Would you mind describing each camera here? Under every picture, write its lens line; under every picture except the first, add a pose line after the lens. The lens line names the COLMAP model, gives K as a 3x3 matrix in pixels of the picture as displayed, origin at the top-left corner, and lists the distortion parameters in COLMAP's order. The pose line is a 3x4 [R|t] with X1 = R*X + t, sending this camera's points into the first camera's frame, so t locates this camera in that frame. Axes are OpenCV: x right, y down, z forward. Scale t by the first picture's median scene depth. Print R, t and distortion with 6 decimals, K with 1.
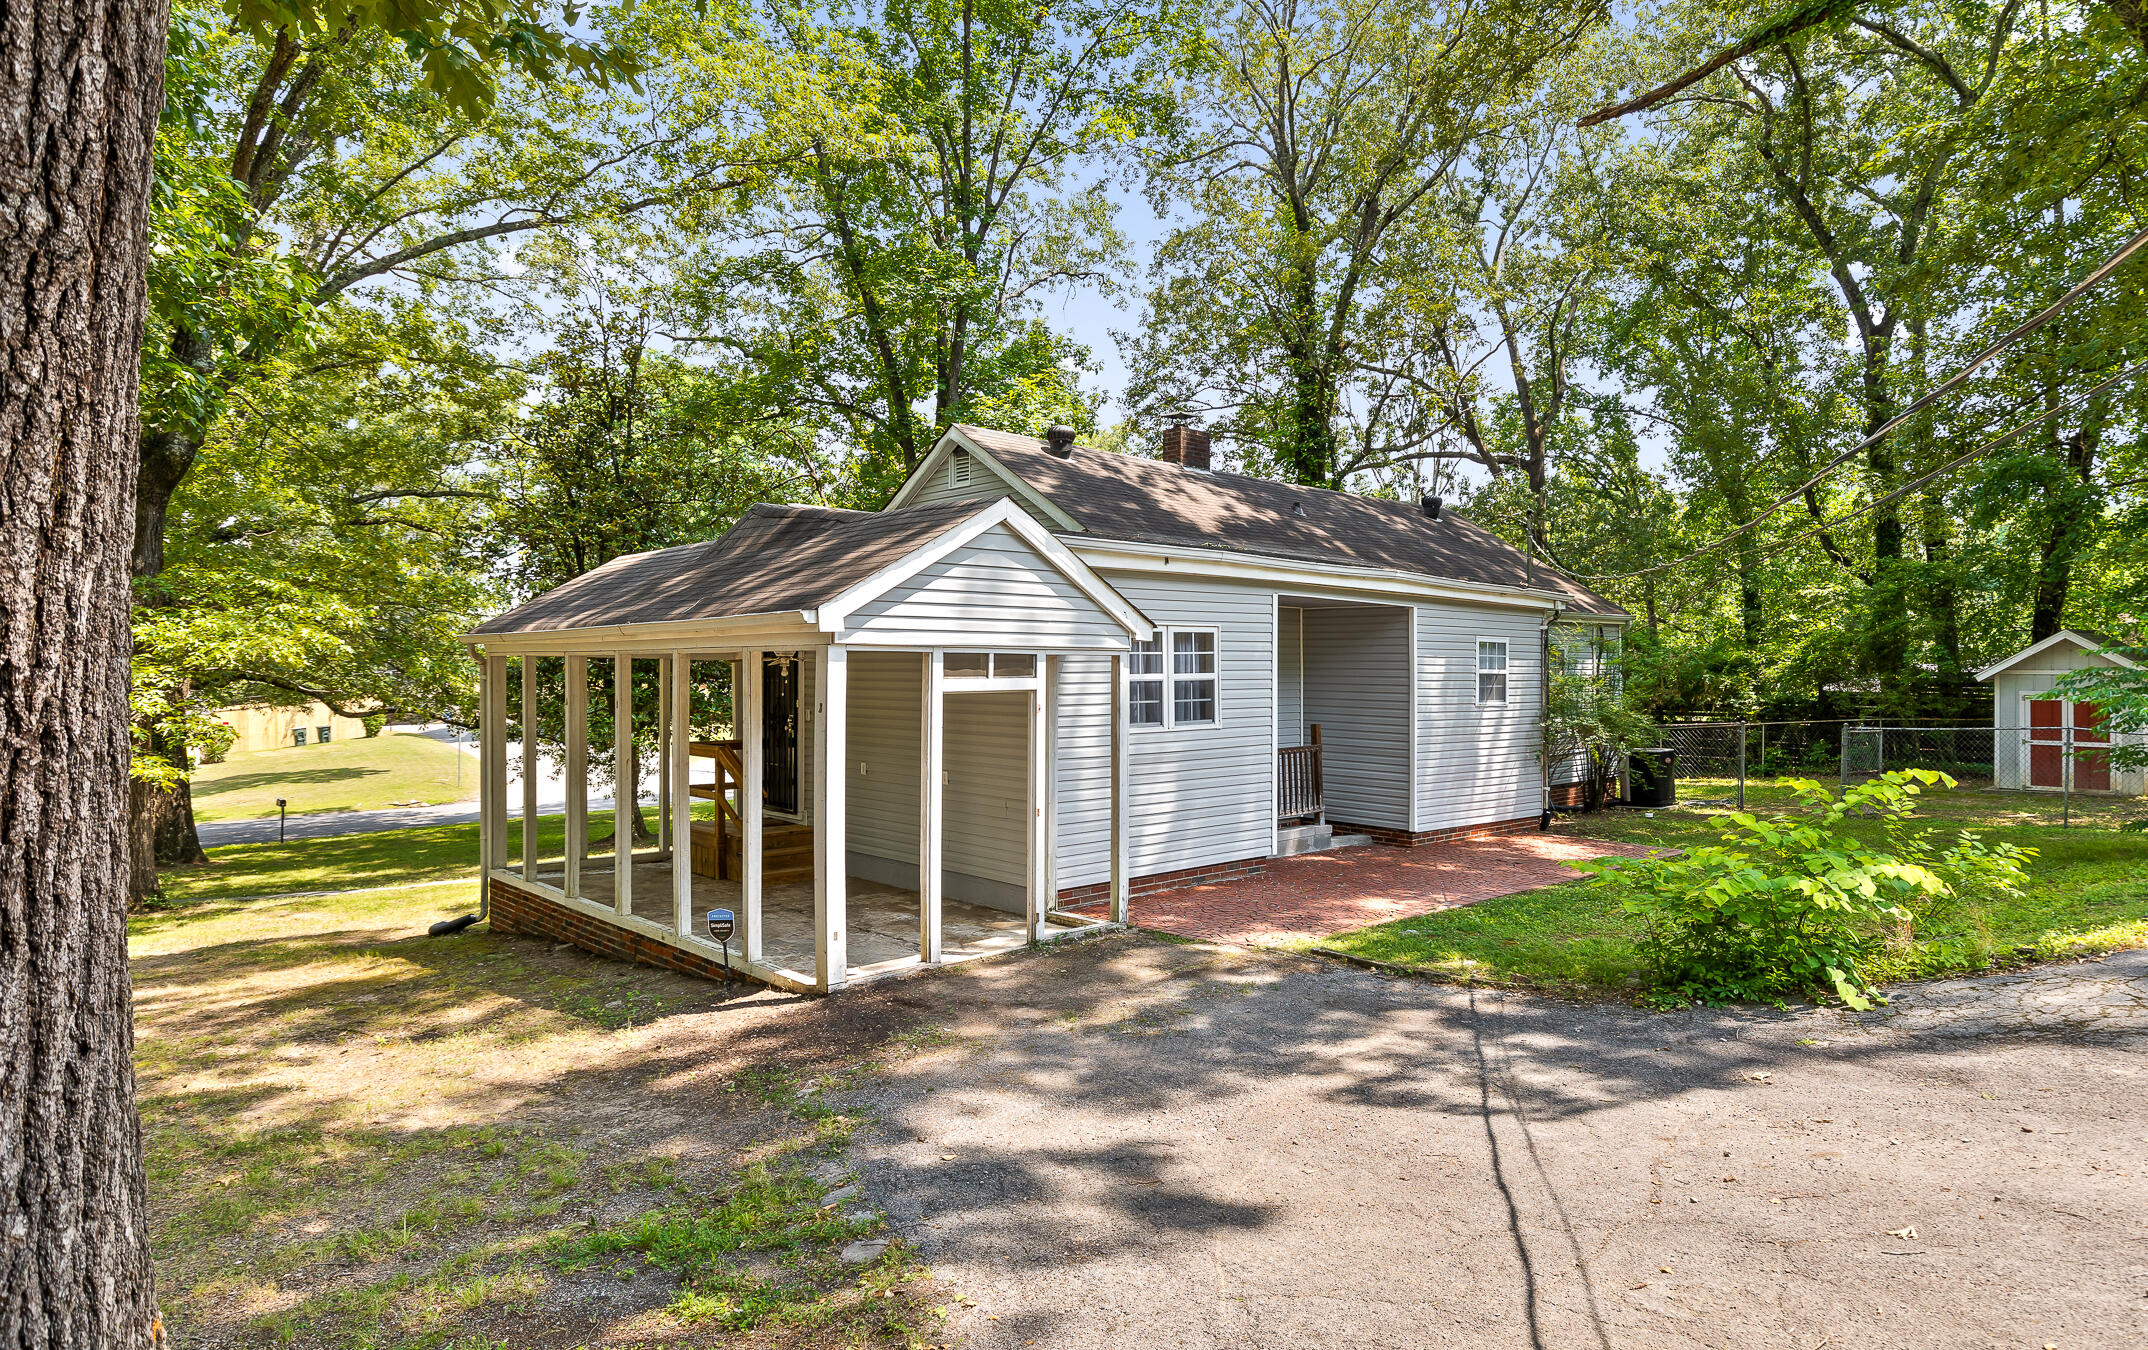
lens RADIAL K [[1224.2, 0, 1077.3], [0, 1224.2, 671.6], [0, 0, 1]] dist [0.001234, -0.000755]
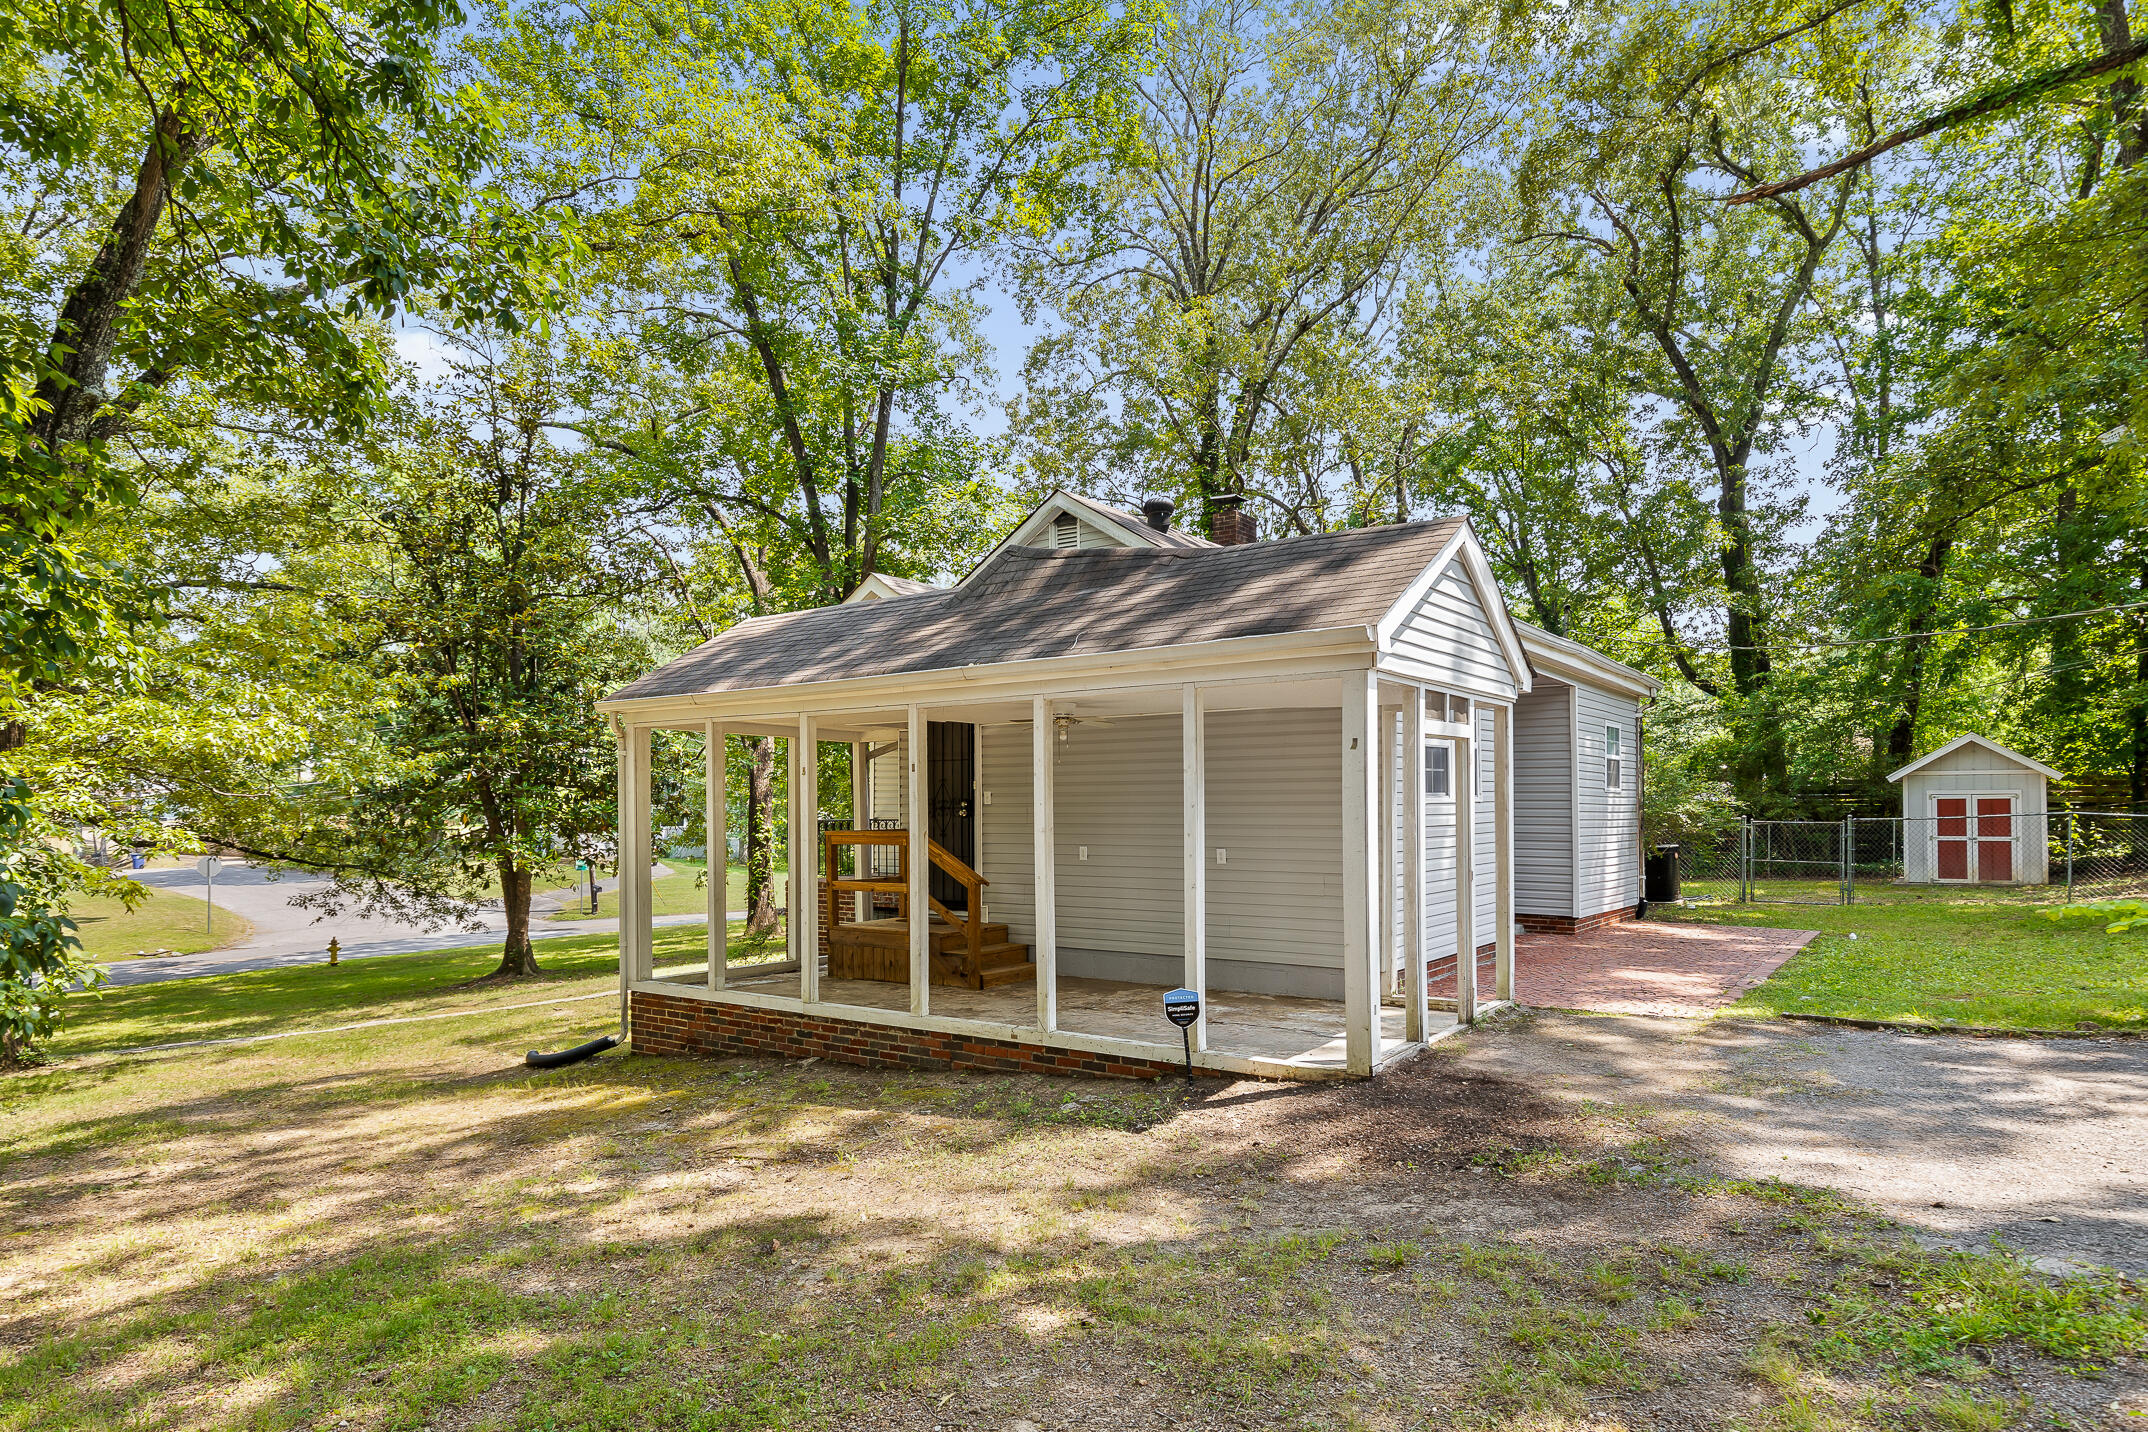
lens RADIAL K [[1245.5, 0, 1034.0], [0, 1245.5, 803.3], [0, 0, 1]] dist [-0.001308, -0.001930]
pose [[0.985750, -0.008661, 0.167992, -0.384114], [0.009357, 0.999951, -0.003351, 0.048441], [-0.167955, 0.004875, 0.985783, 0.121529]]
